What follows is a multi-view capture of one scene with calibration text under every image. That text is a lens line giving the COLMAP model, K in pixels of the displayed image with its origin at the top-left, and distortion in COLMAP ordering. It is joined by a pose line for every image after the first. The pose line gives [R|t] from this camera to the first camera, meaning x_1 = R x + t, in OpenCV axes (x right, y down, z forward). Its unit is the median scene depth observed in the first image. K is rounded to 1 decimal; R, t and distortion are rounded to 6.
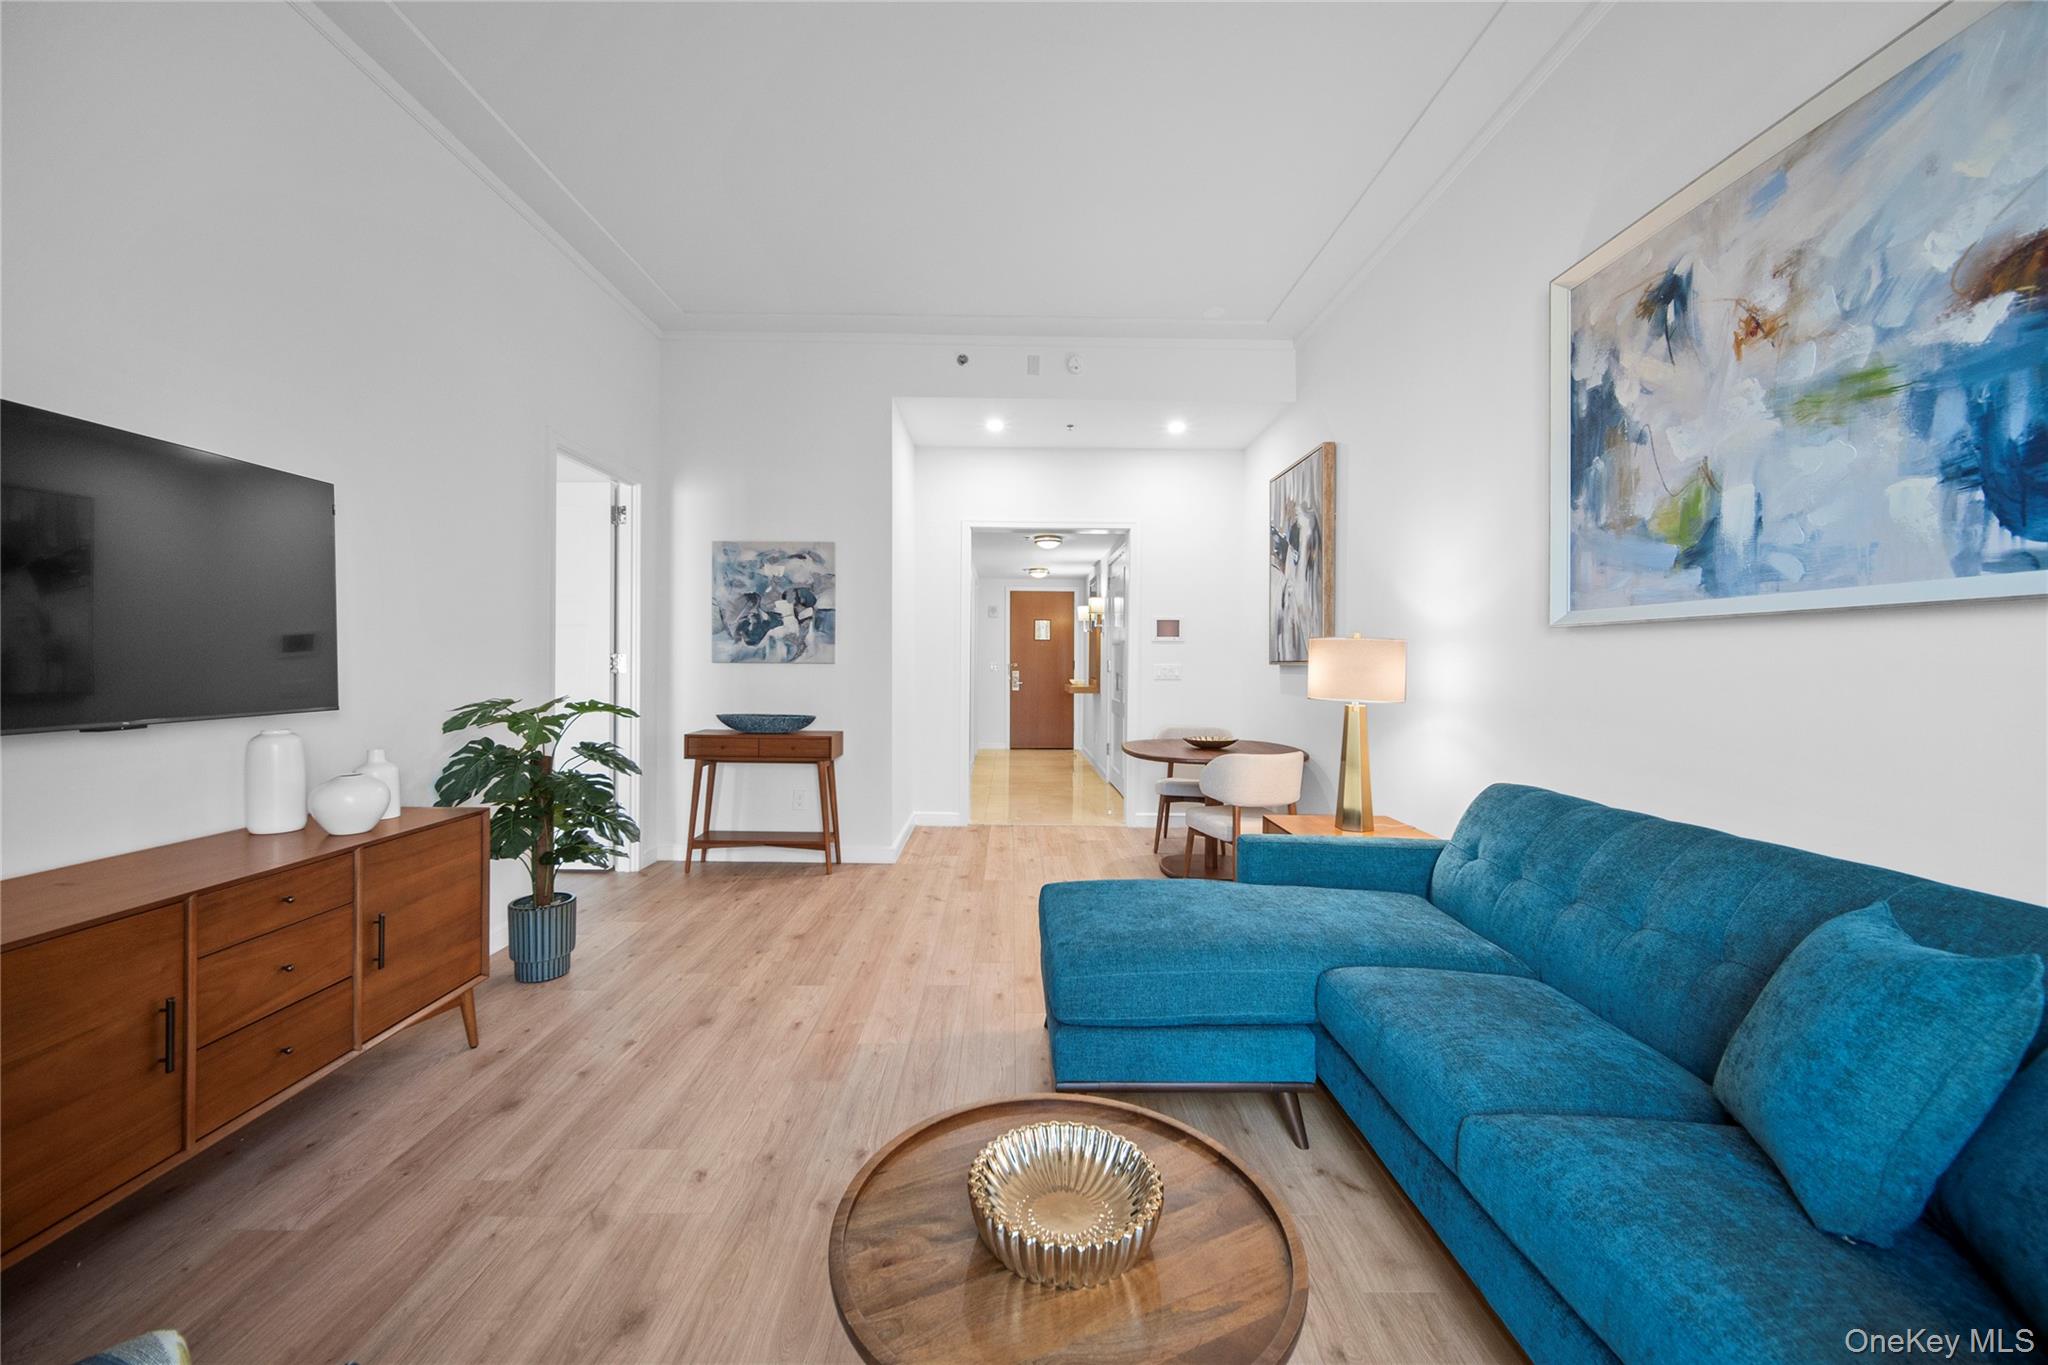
lens RADIAL K [[808.6, 0, 1001.7], [0, 808.6, 656.9], [0, 0, 1]] dist [-0.003960, 0.001030]
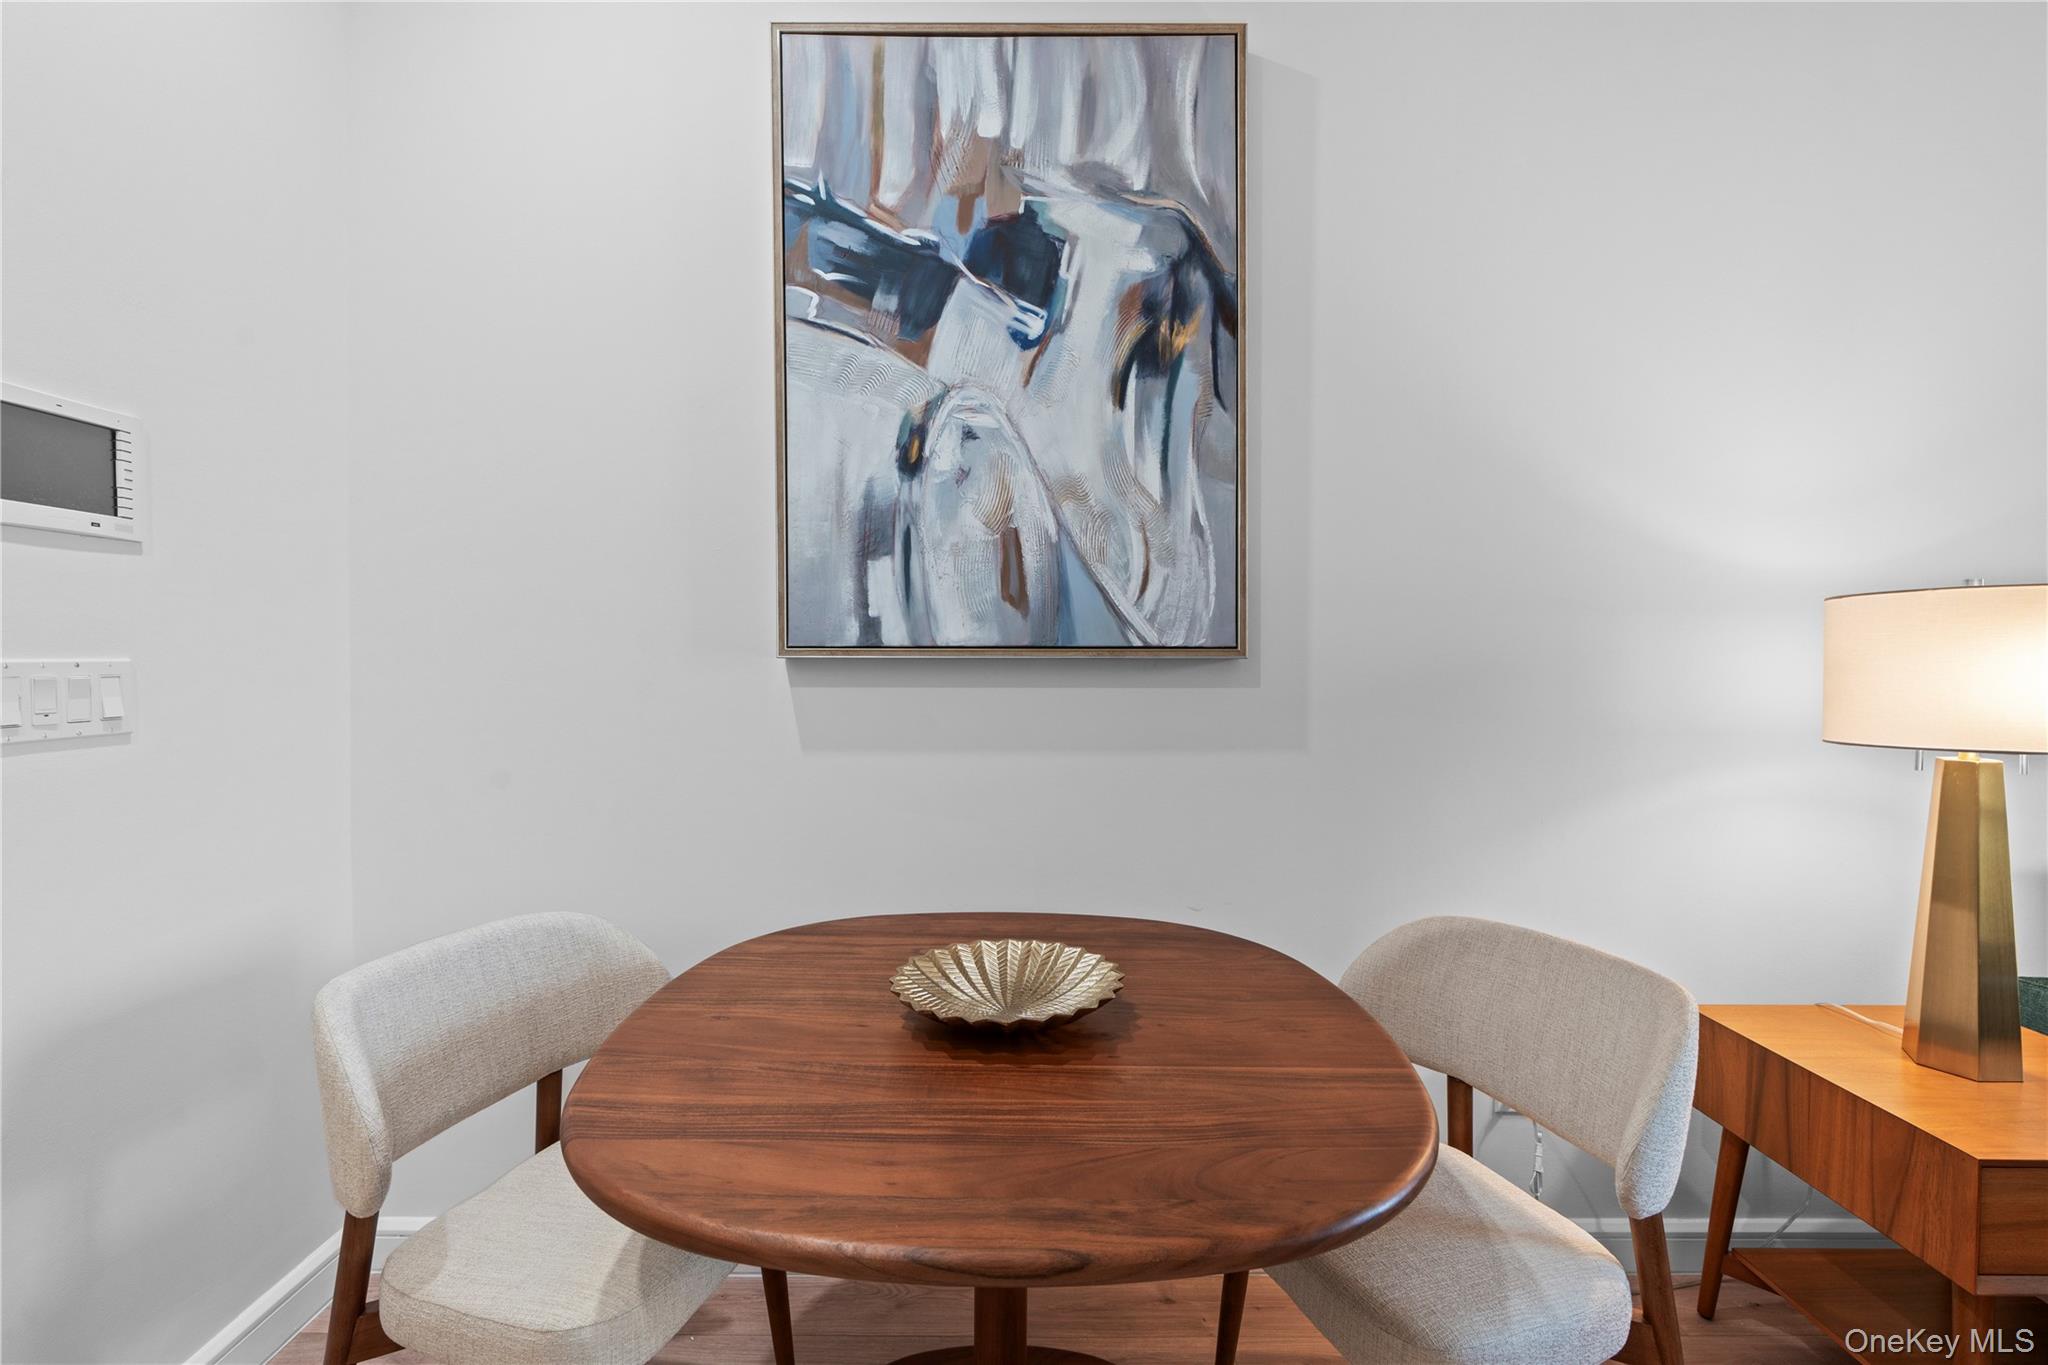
lens RADIAL K [[916.6, 0, 1017.4], [0, 916.6, 675.0], [0, 0, 1]] dist [-0.008206, 0.000719]
pose [[-0.013989, -0.027397, 0.999527, -0.008540], [-0.009415, 0.999584, 0.027267, 0.014065], [-0.999858, -0.009029, -0.014241, 2.120636]]
